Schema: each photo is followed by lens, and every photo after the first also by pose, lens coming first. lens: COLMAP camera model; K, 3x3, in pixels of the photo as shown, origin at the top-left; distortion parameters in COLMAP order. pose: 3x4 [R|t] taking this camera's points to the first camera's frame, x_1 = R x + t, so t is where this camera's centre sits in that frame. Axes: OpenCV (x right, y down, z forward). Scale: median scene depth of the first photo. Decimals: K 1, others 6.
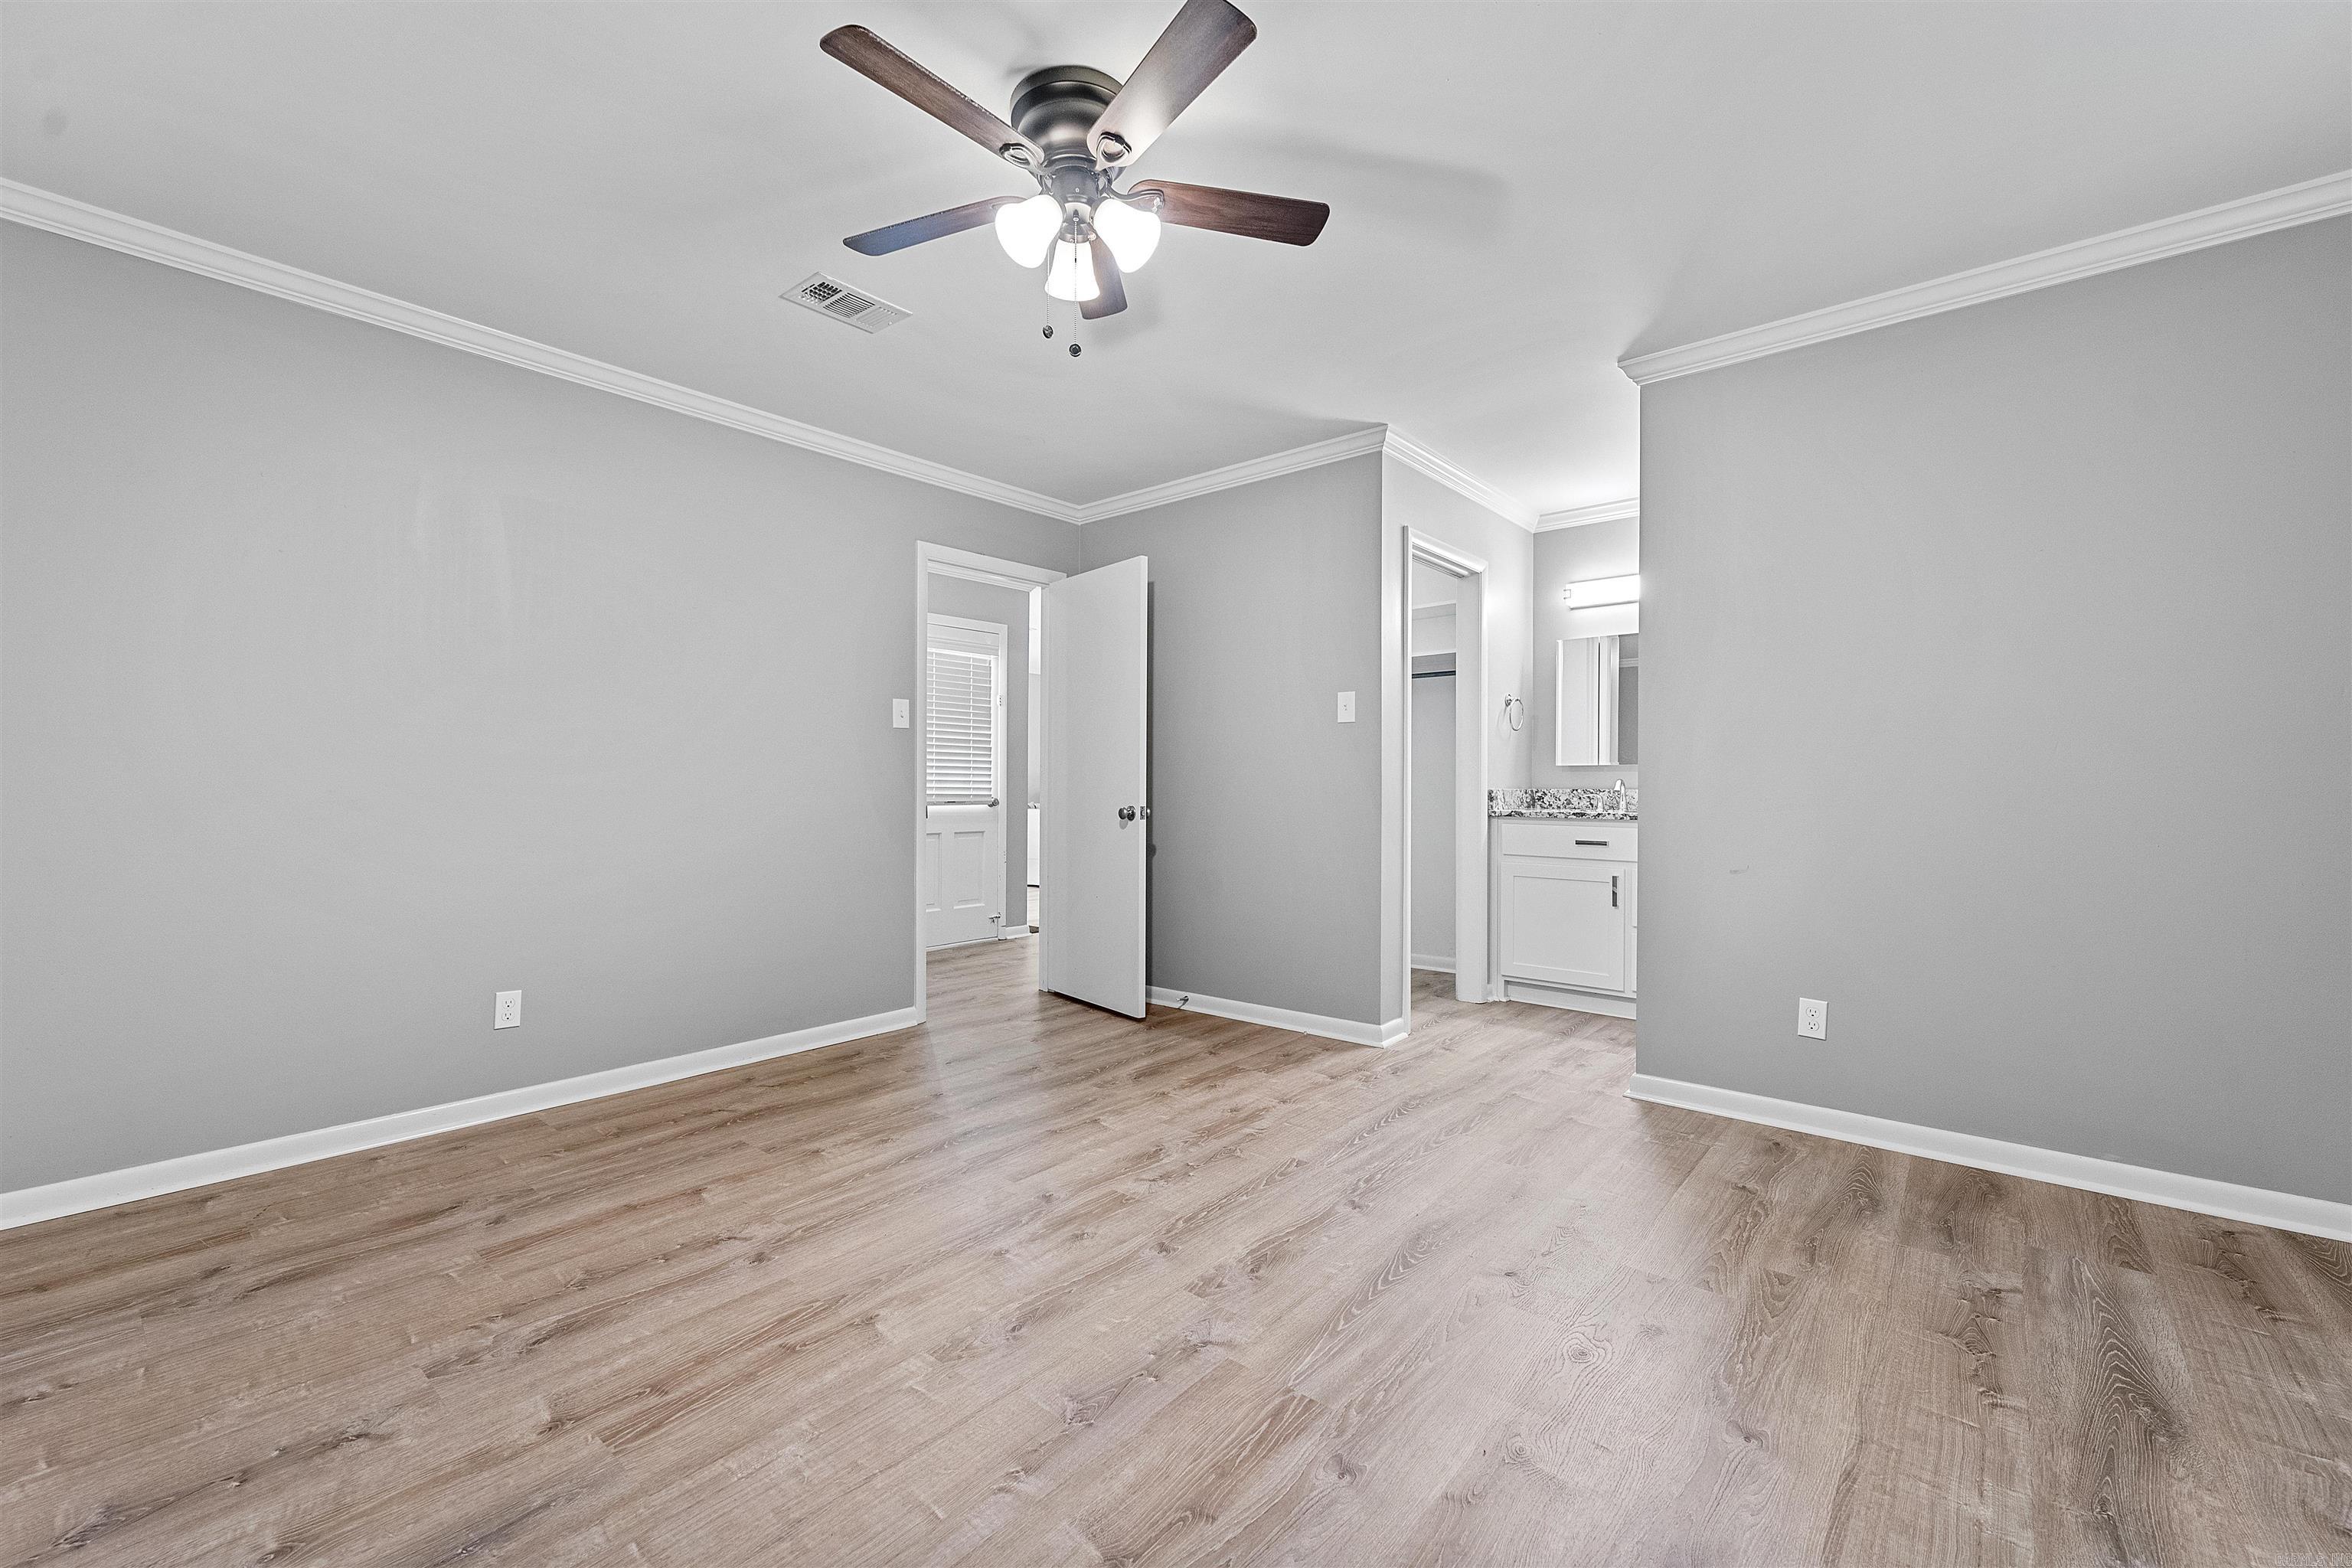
lens RADIAL K [[960.7, 0, 1158.6], [0, 960.7, 777.2], [0, 0, 1]] dist [0.002948, -0.001942]
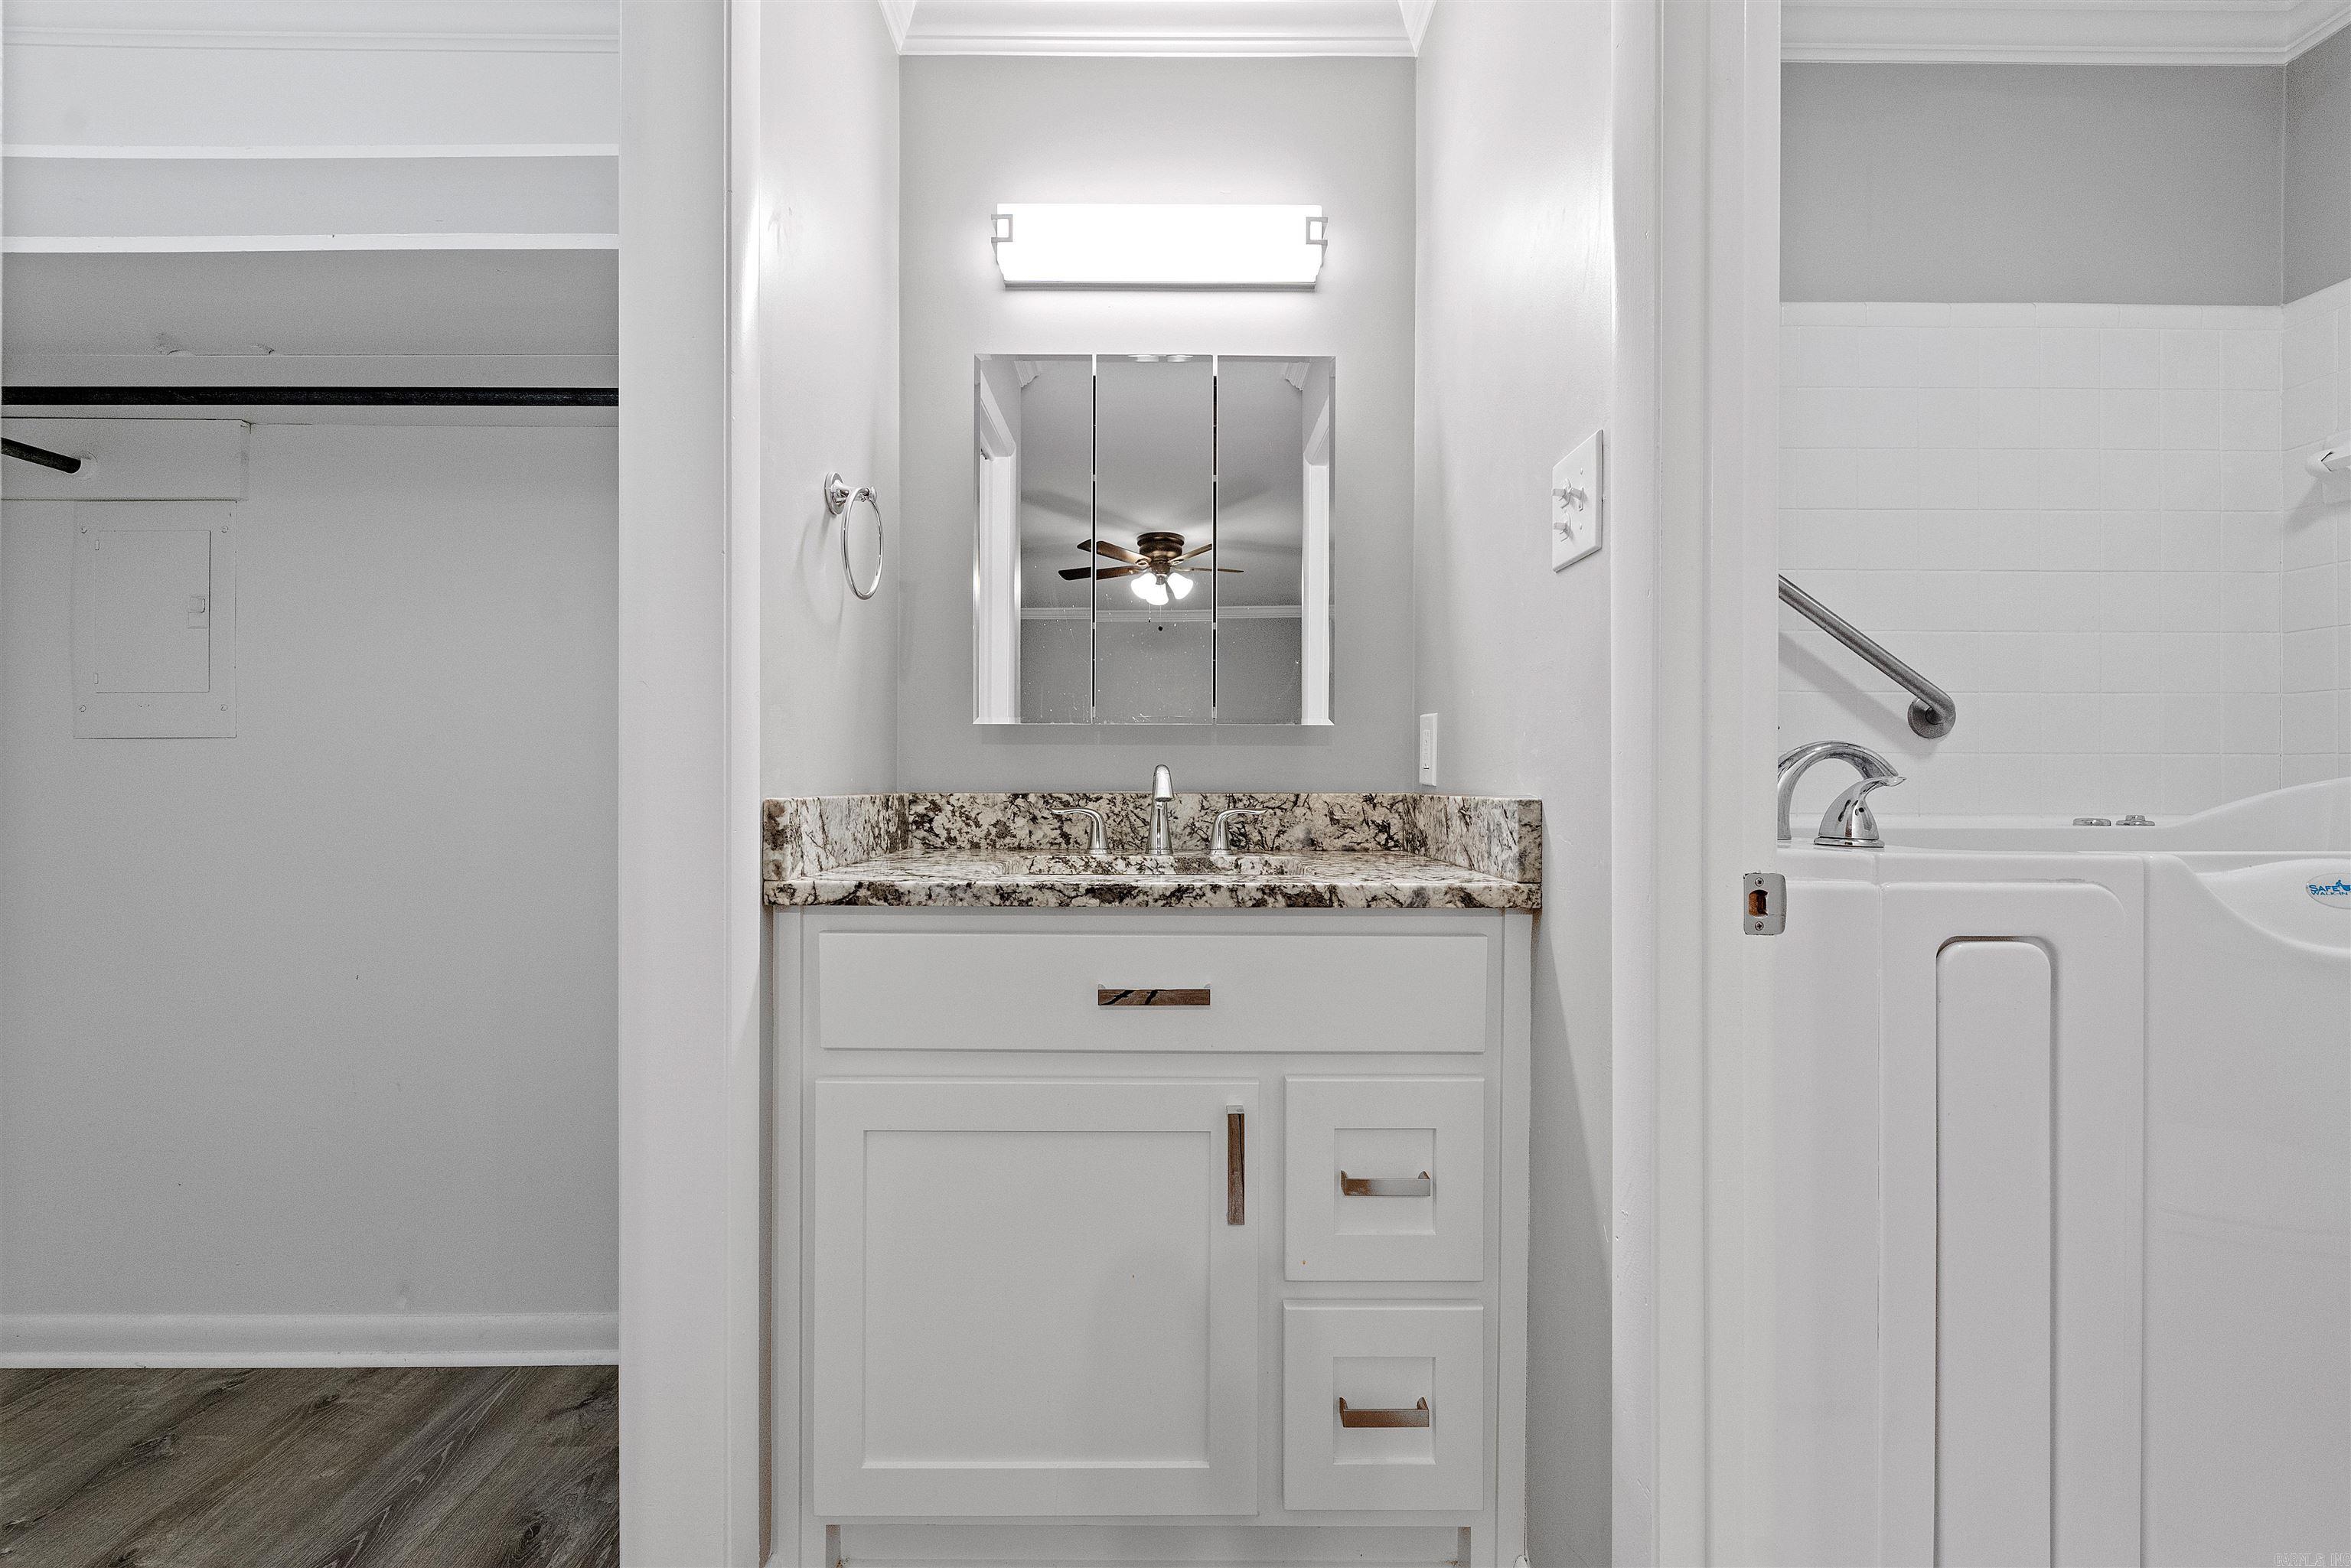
lens RADIAL K [[960.3, 0, 1180.3], [0, 960.3, 780.1], [0, 0, 1]] dist [0.002948, -0.001942]
pose [[0.739583, -0.000841, 0.673065, 0.500612], [-0.003597, 0.999980, 0.005202, 0.011275], [-0.673056, -0.006268, 0.739565, 1.458647]]
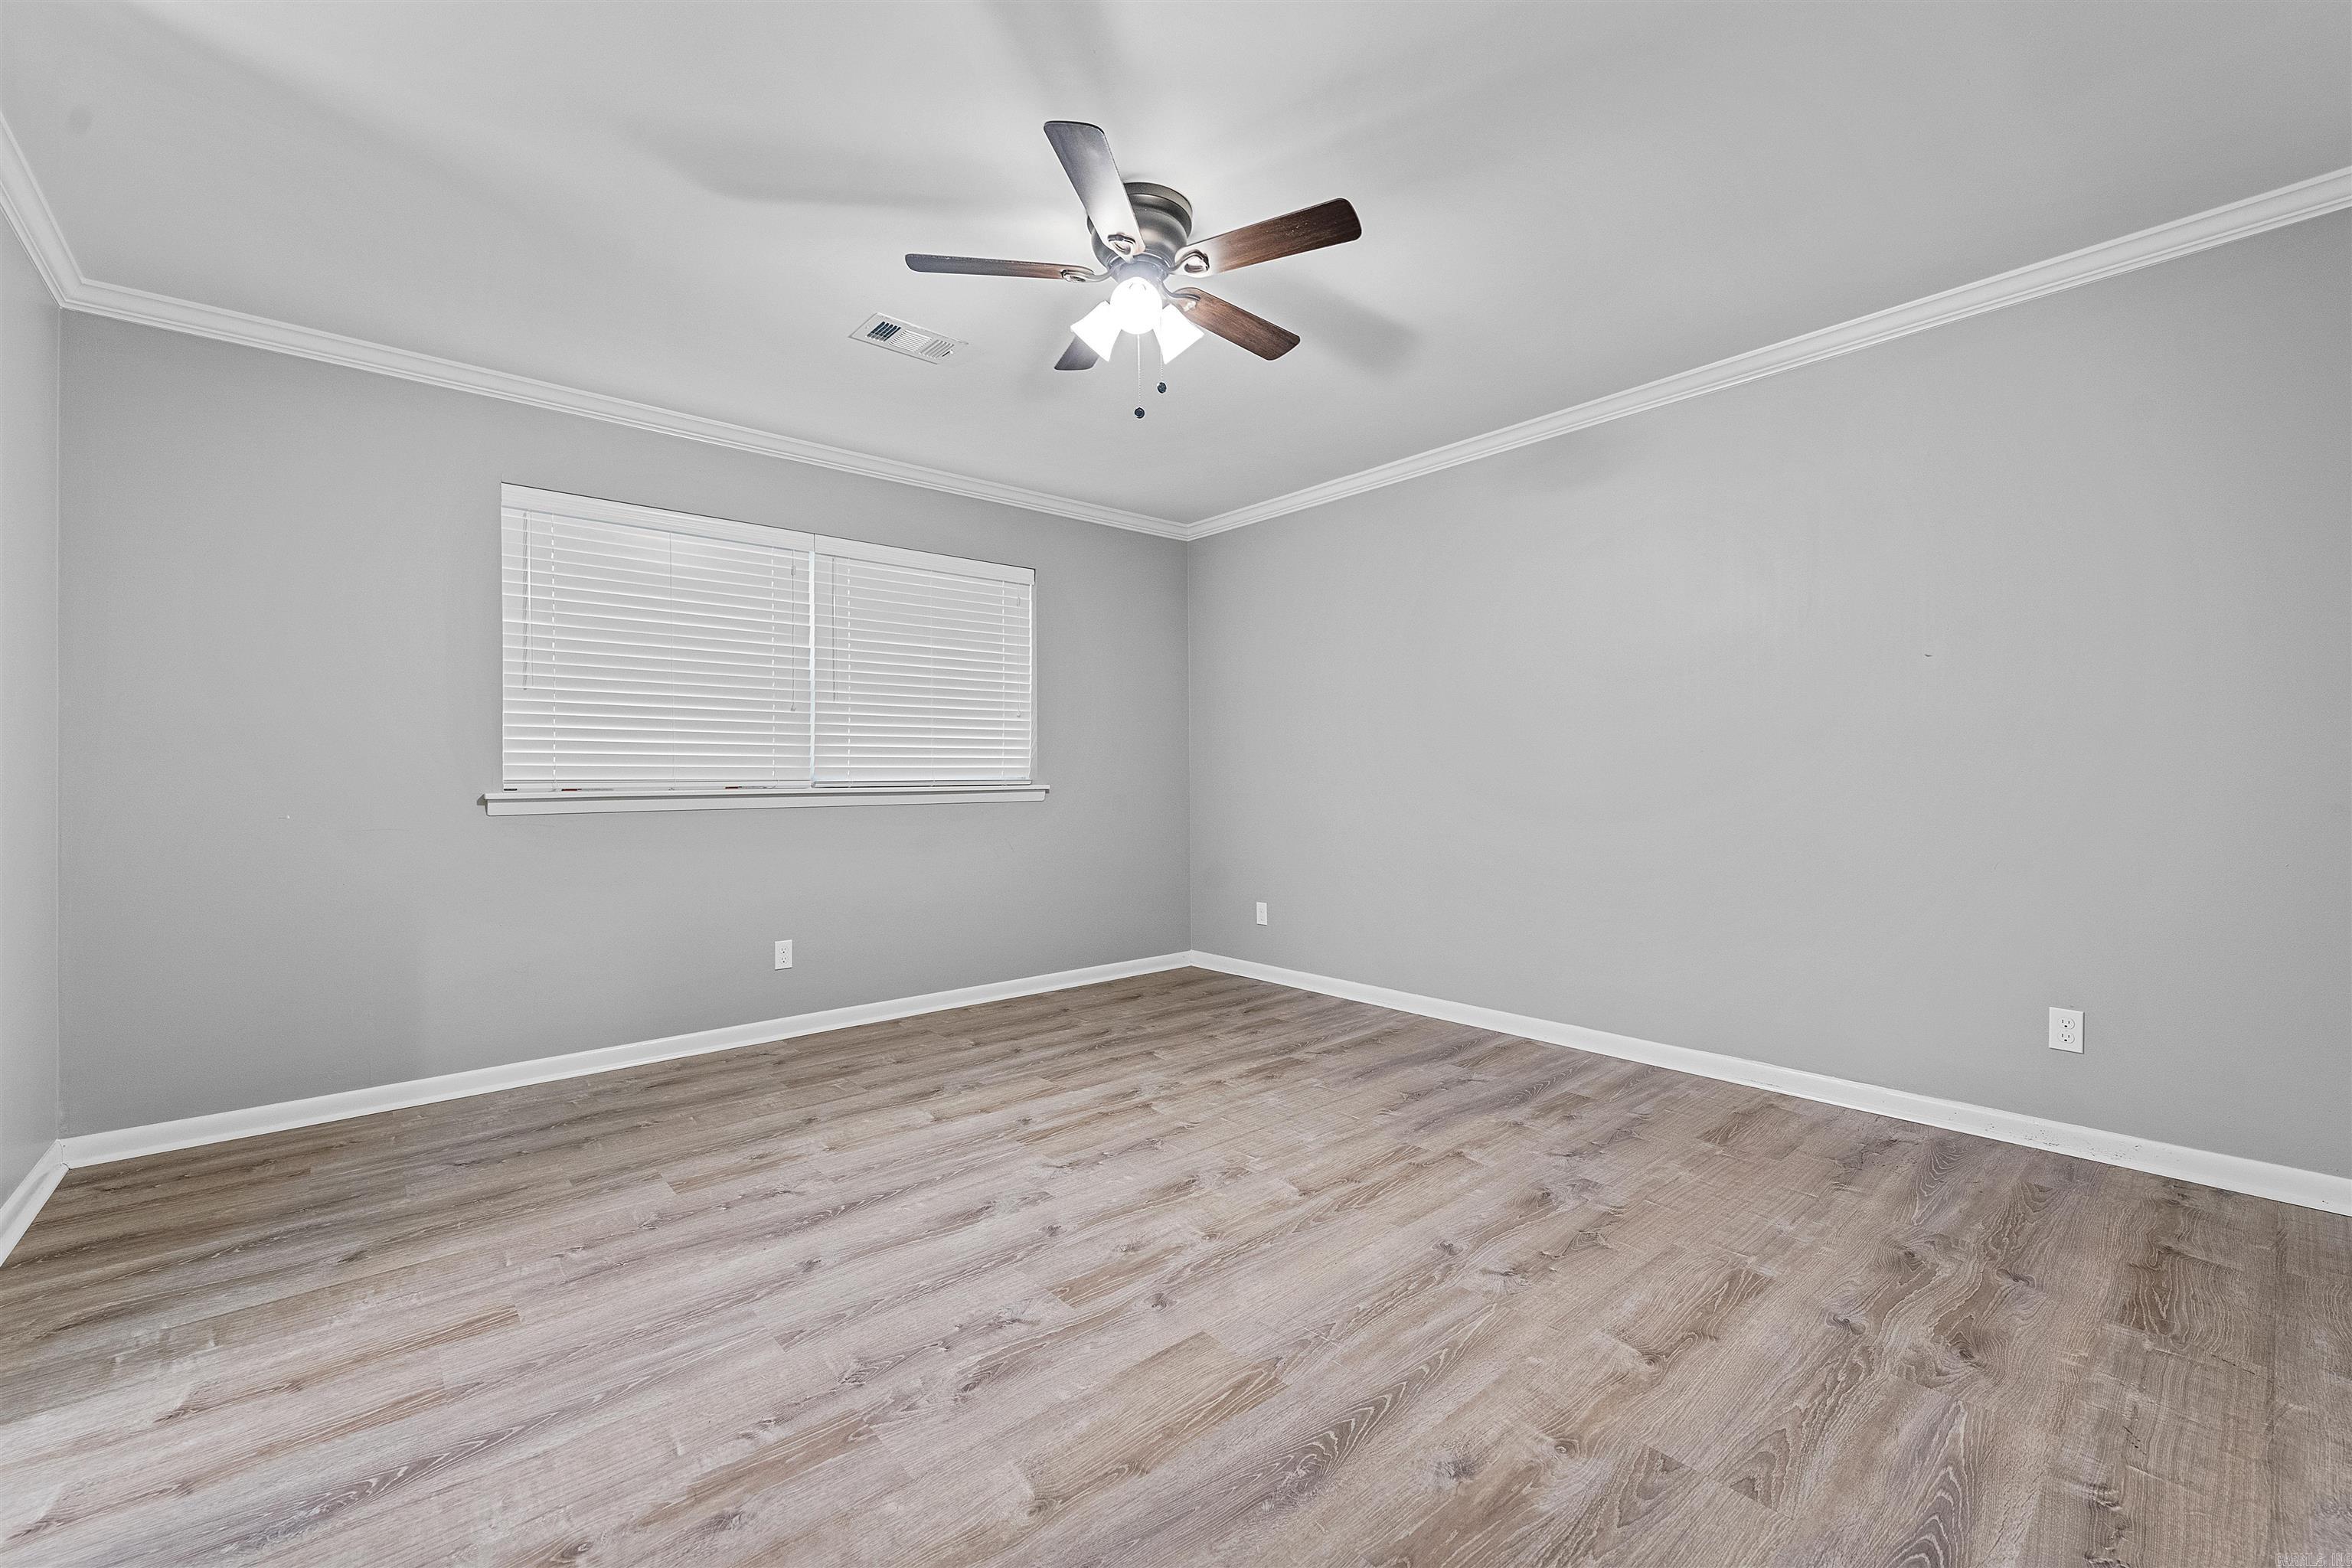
lens RADIAL K [[960.7, 0, 1181.6], [0, 960.7, 776.8], [0, 0, 1]] dist [0.002948, -0.001942]
pose [[-0.991059, 0.006140, 0.133283, -0.248440], [0.004900, 0.999942, -0.009626, 0.013790], [-0.133334, -0.008887, -0.991031, 1.835494]]
